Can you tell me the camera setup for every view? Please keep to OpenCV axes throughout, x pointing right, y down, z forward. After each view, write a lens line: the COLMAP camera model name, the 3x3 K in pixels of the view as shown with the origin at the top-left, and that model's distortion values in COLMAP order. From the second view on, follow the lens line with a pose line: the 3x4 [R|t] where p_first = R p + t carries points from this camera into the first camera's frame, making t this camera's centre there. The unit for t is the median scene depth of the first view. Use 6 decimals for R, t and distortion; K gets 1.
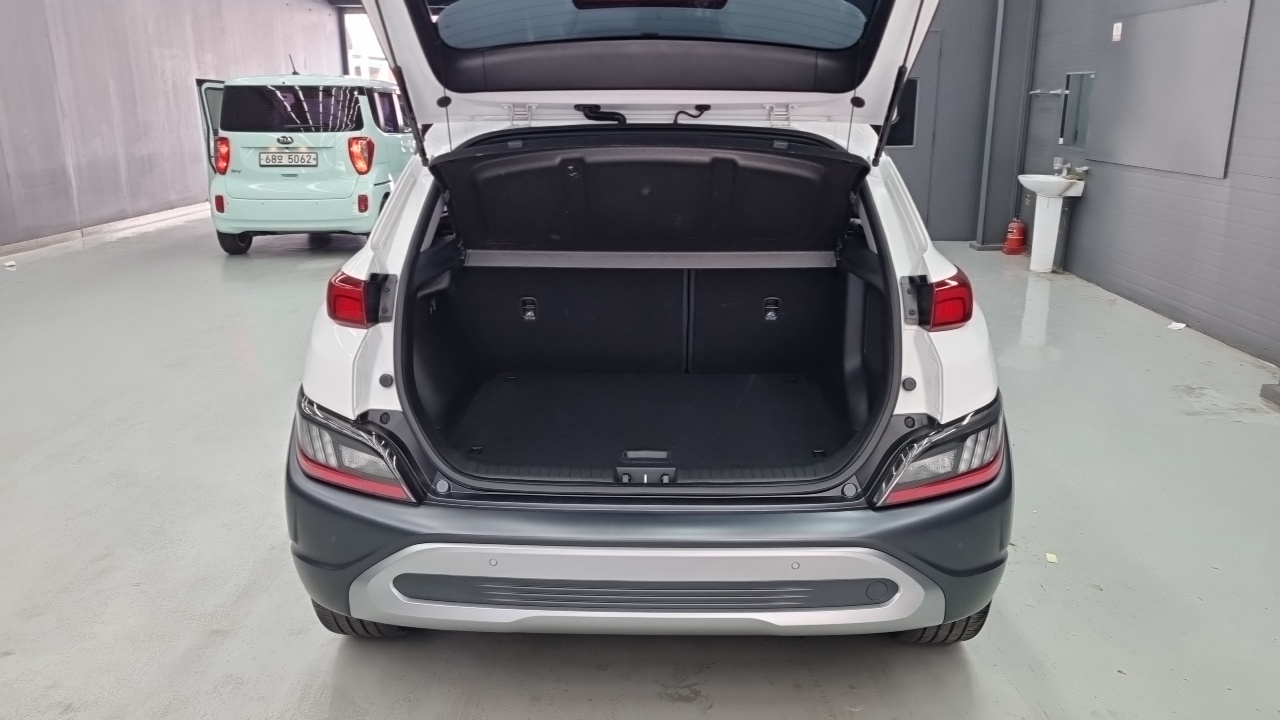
lens RADIAL K [[979.3, 0, 644.6], [0, 979.3, 349.2], [0, 0, 1]] dist [0.034821, -0.001594]
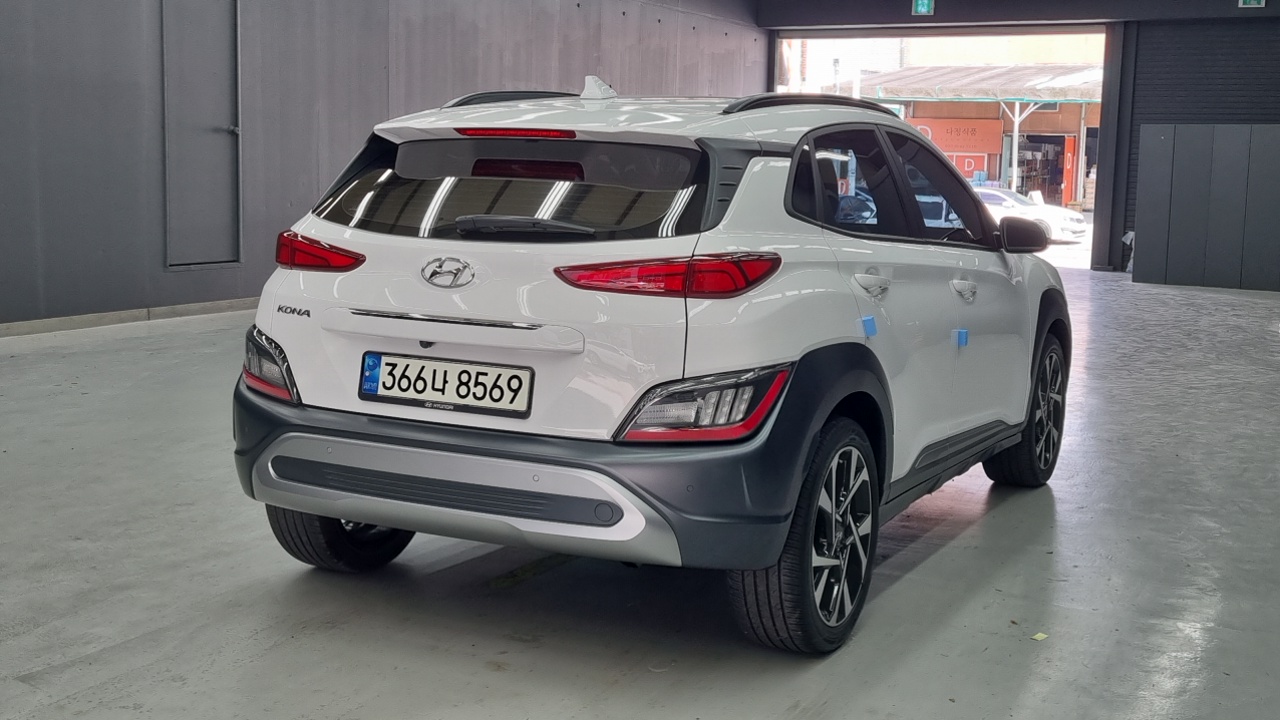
lens RADIAL K [[1589.6, 0, 640.0], [0, 1589.6, 360.0], [0, 0, 1]] dist [0.027315, -0.013591]
pose [[0.898080, 0.076497, -0.433129, 0.266271], [-0.131469, 0.986427, -0.098379, 0.061376], [0.419724, 0.145296, 0.895947, -0.167619]]
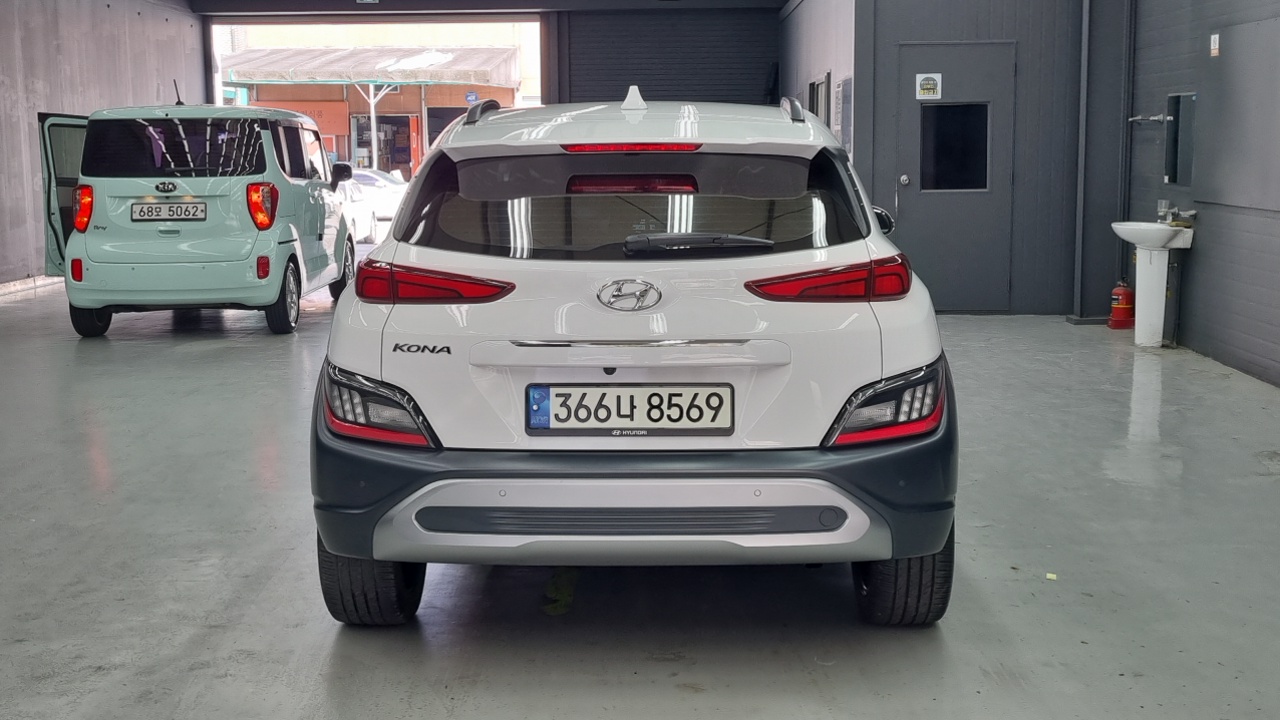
lens RADIAL K [[1589.6, 0, 640.0], [0, 1589.6, 360.0], [0, 0, 1]] dist [0.027315, -0.013591]
pose [[0.999949, -0.009268, 0.003911, 0.001410], [0.009652, 0.993504, -0.113391, 0.067655], [-0.002835, 0.113423, 0.993543, -0.227395]]
